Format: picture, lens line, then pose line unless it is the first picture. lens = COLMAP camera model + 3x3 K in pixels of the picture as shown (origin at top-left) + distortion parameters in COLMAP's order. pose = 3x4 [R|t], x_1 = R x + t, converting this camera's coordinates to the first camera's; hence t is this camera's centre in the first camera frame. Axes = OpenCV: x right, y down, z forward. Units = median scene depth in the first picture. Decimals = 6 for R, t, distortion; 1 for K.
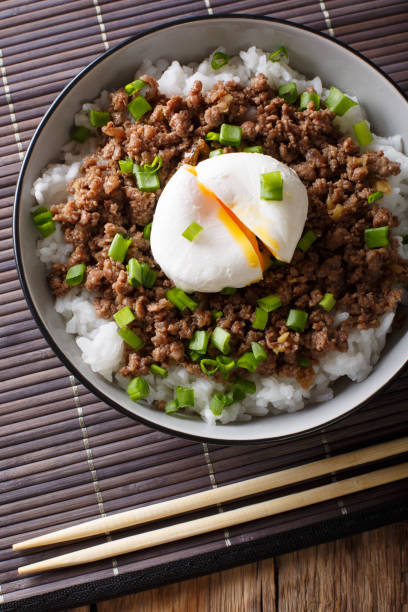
lens RADIAL K [[1048.9, 0, 196.8], [0, 1048.9, 319.9], [0, 0, 1]] dist [-0.007760, 0.000000]
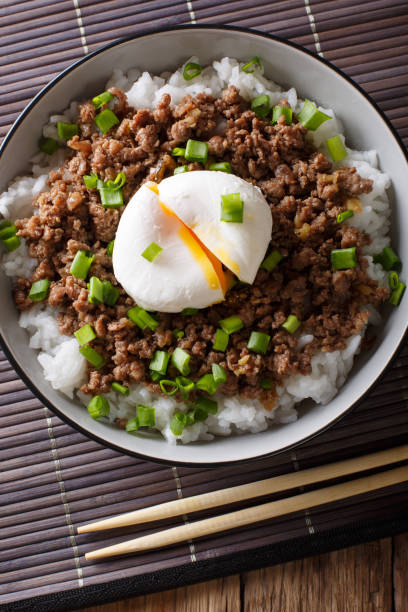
lens RADIAL K [[1048.9, 0, 208.8], [0, 1048.9, 308.3], [0, 0, 1]] dist [-0.007760, 0.000000]
pose [[0.998240, 0.020562, -0.055627, 0.100110], [-0.018340, 0.999025, 0.040168, -0.068423], [0.056398, -0.039077, 0.997643, 0.016730]]
